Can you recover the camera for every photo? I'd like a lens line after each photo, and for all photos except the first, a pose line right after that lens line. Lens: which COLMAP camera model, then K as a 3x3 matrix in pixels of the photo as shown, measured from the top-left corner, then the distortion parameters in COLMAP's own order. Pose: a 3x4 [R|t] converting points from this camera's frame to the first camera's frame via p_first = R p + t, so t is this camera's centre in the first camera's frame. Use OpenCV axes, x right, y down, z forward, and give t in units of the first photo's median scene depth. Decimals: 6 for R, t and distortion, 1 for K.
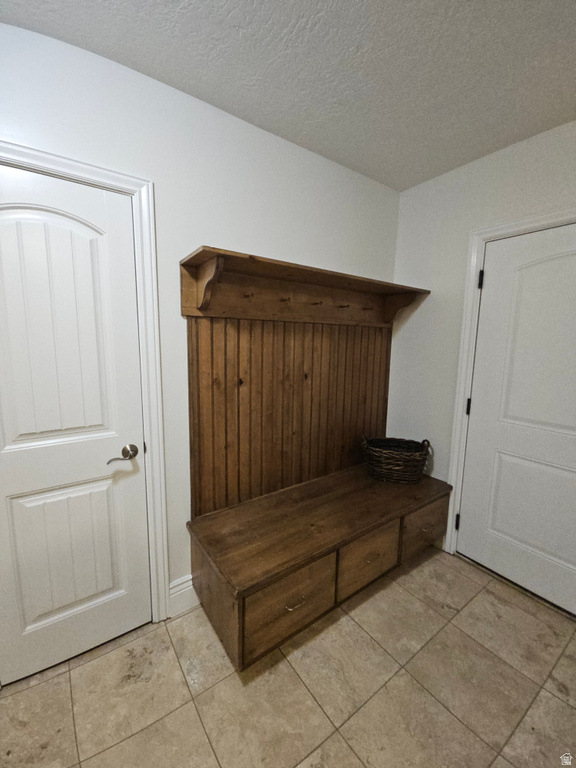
lens RADIAL K [[315.0, 0, 288.0], [0, 315.0, 384.0], [0, 0, 1]] dist [-0.000555, -0.000051]
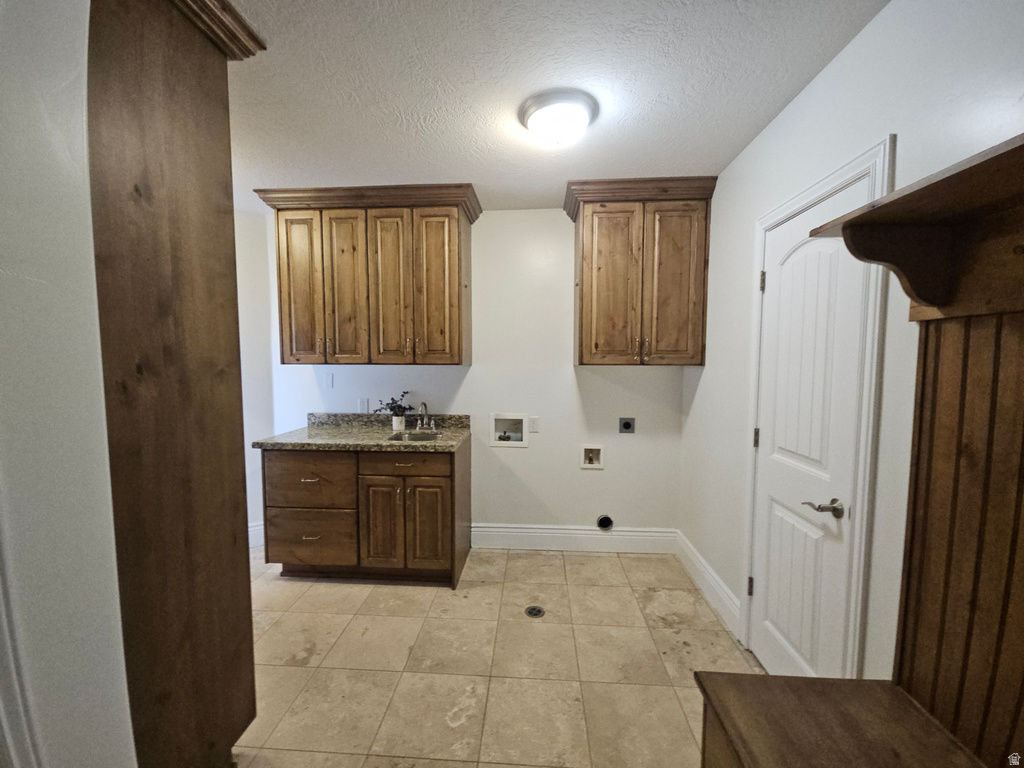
lens RADIAL K [[420.0, 0, 512.0], [0, 420.0, 384.0], [0, 0, 1]] dist [-0.000555, -0.000051]
pose [[-0.627102, 0.026945, -0.778471, 0.694751], [-0.119477, 0.984248, 0.130313, -0.108543], [0.769719, 0.174729, -0.614005, 0.855798]]
